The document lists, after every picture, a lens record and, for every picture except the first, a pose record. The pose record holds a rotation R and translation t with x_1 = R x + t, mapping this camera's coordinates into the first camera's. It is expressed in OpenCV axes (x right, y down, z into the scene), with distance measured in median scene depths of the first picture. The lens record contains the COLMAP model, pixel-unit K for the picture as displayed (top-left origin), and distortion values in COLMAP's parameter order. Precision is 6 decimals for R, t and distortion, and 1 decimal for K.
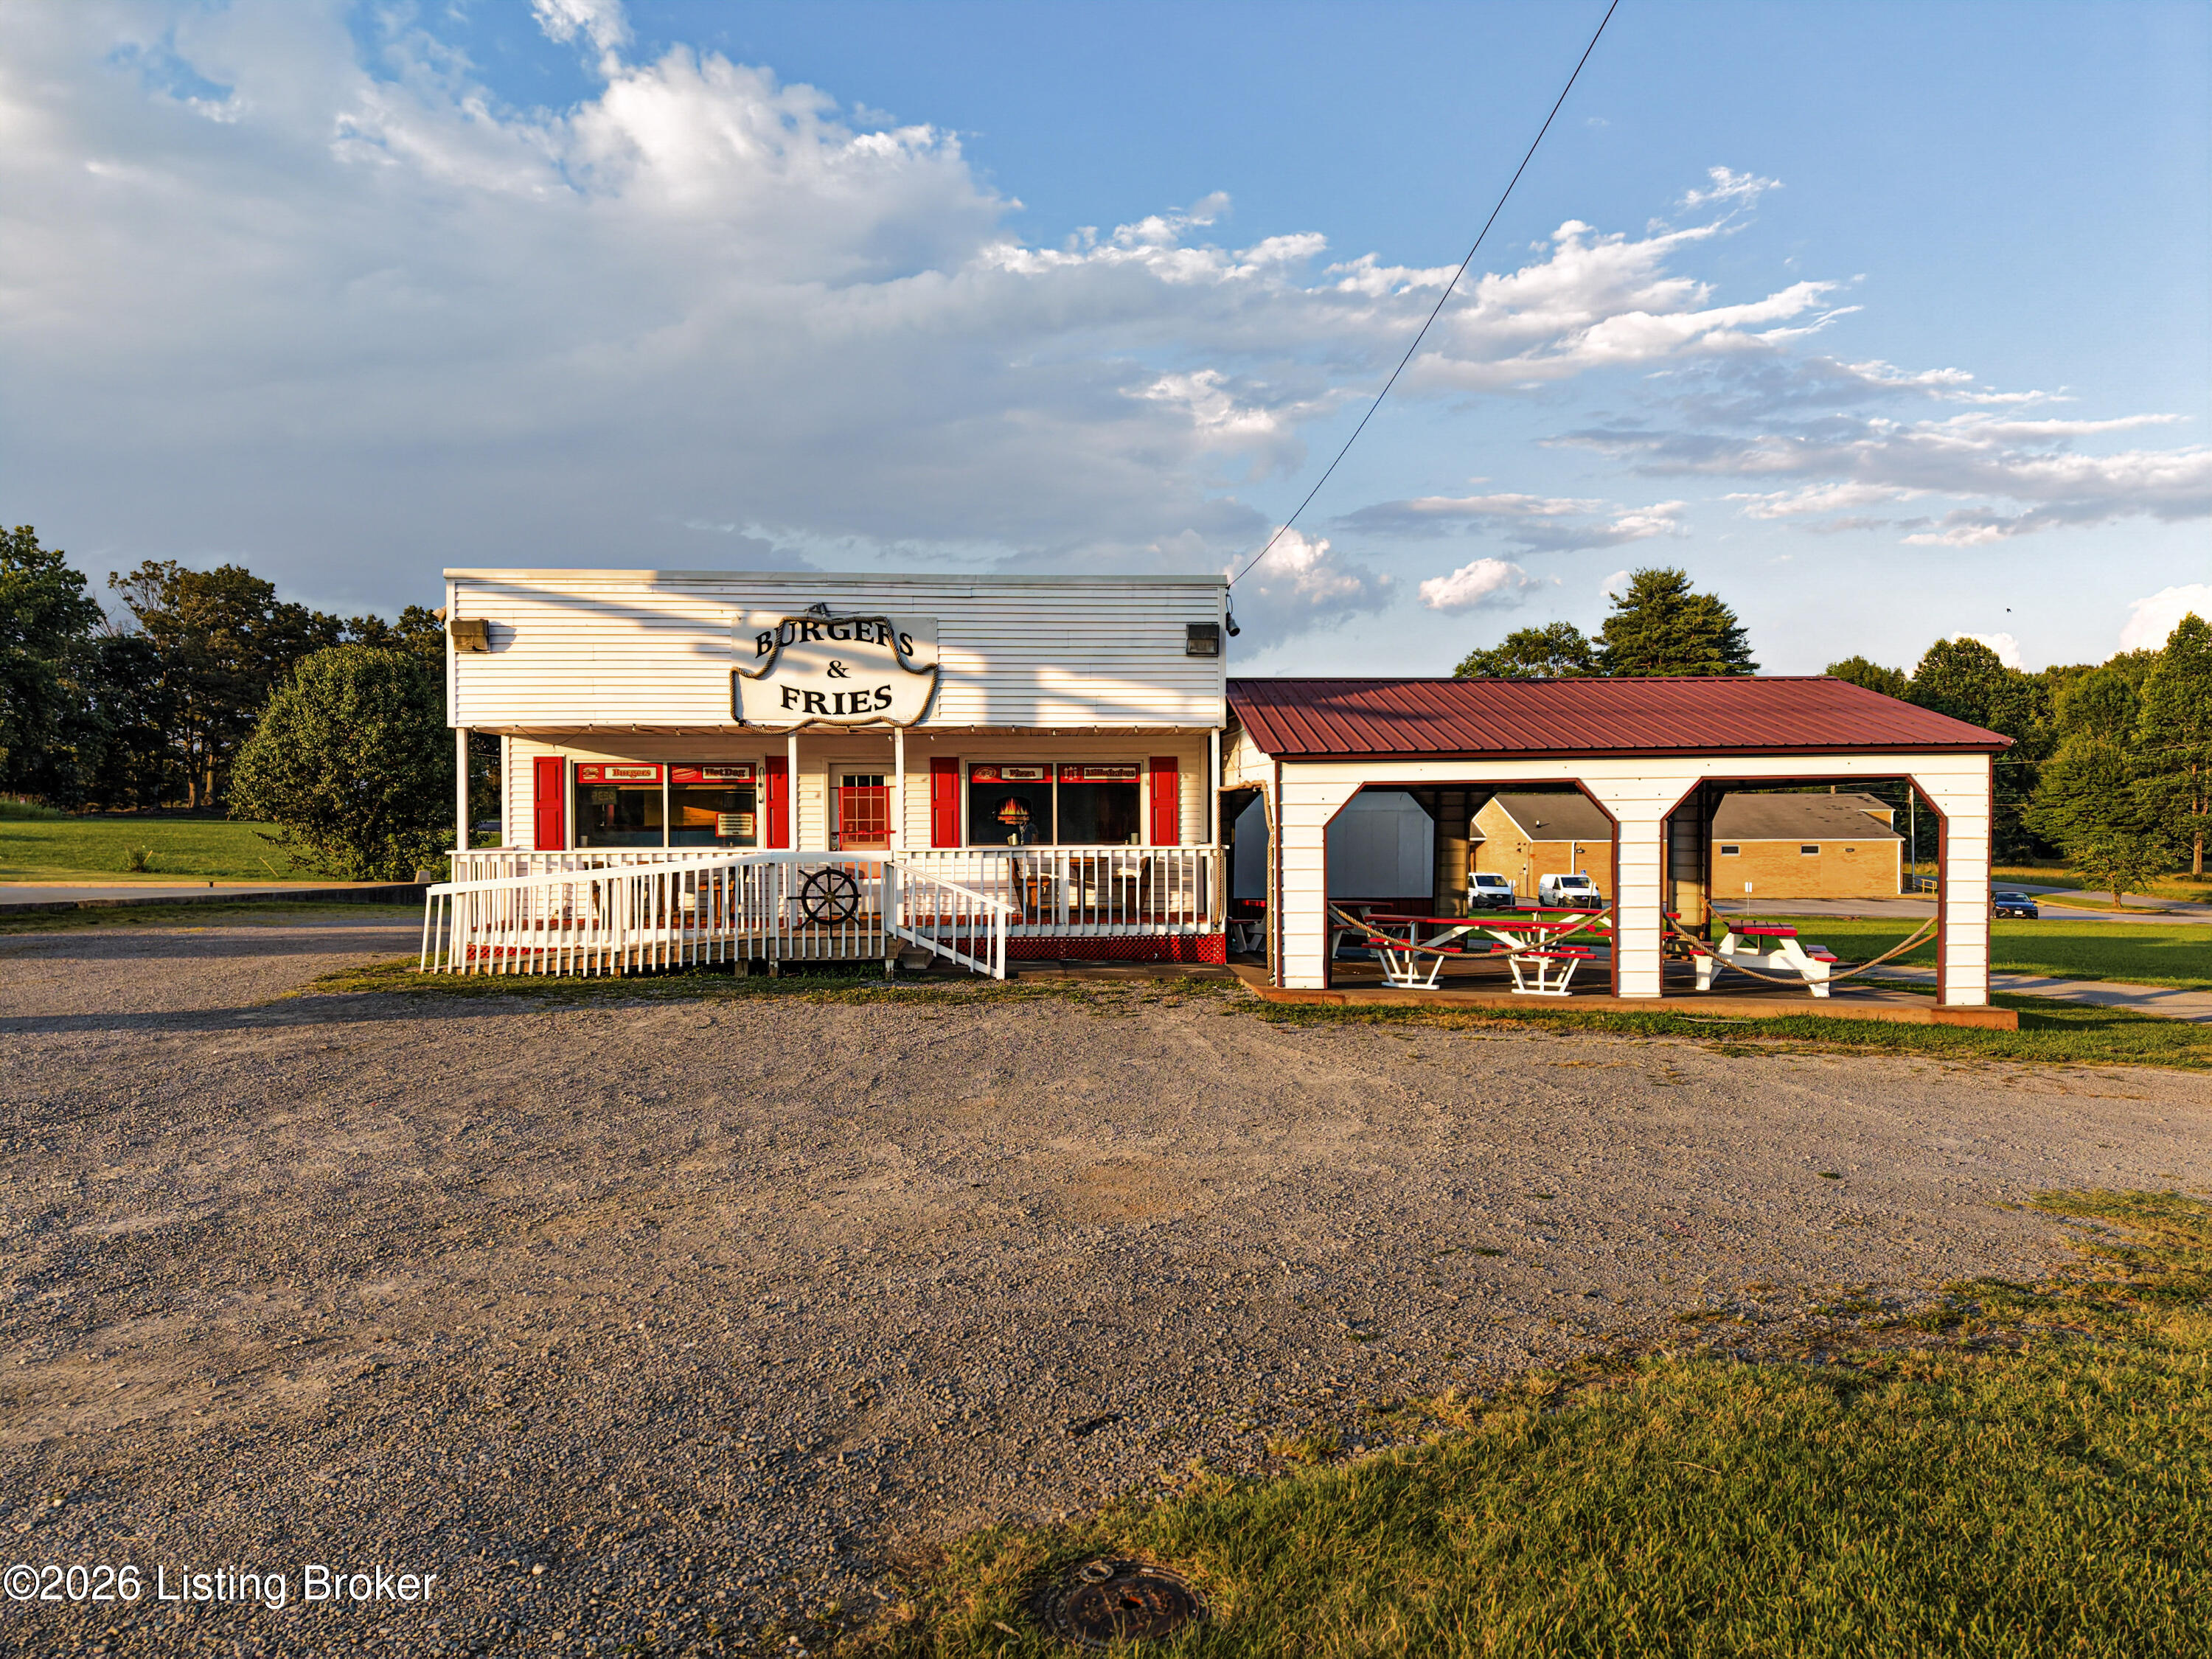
lens RADIAL K [[1471.0, 0, 1081.0], [0, 1471.0, 878.0], [0, 0, 1]] dist [0.056282, -0.083856]
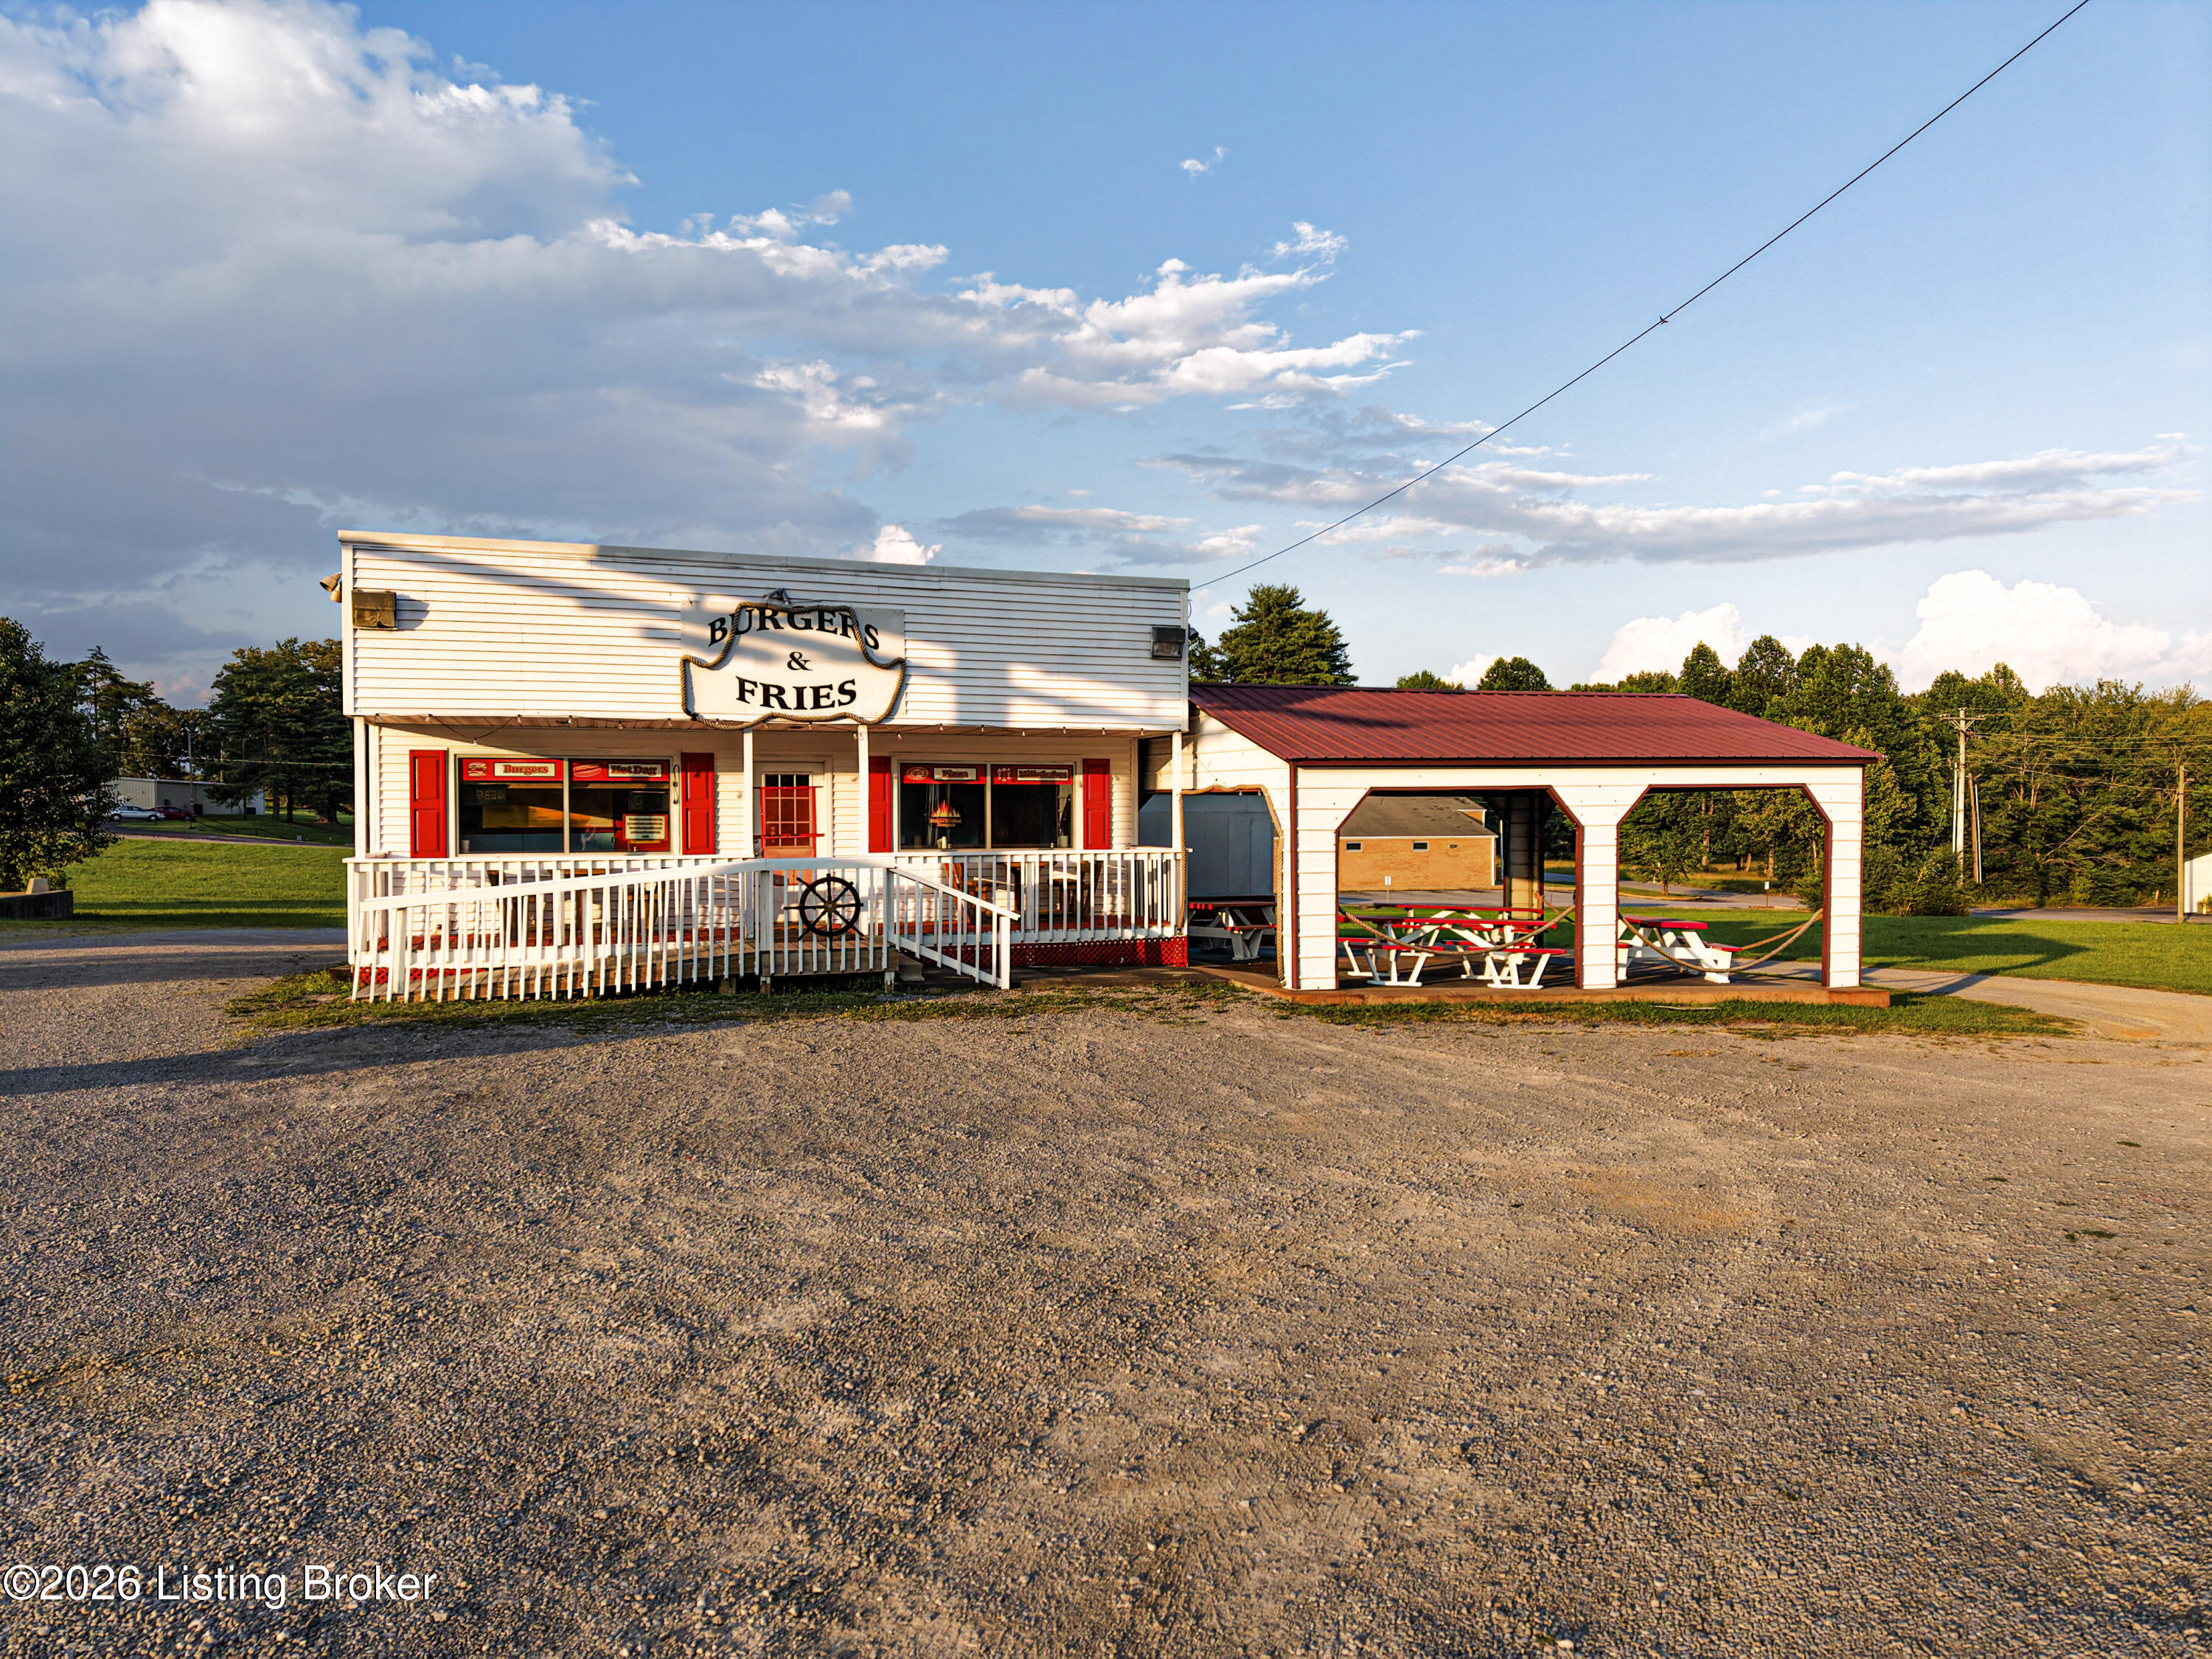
lens RADIAL K [[1472.8, 0, 1096.1], [0, 1472.8, 833.2], [0, 0, 1]] dist [0.045126, -0.082196]
pose [[0.960951, -0.001596, 0.276714, -0.219899], [0.009443, 0.999590, -0.027028, -0.005572], [-0.276558, 0.028586, 0.960572, 0.051907]]
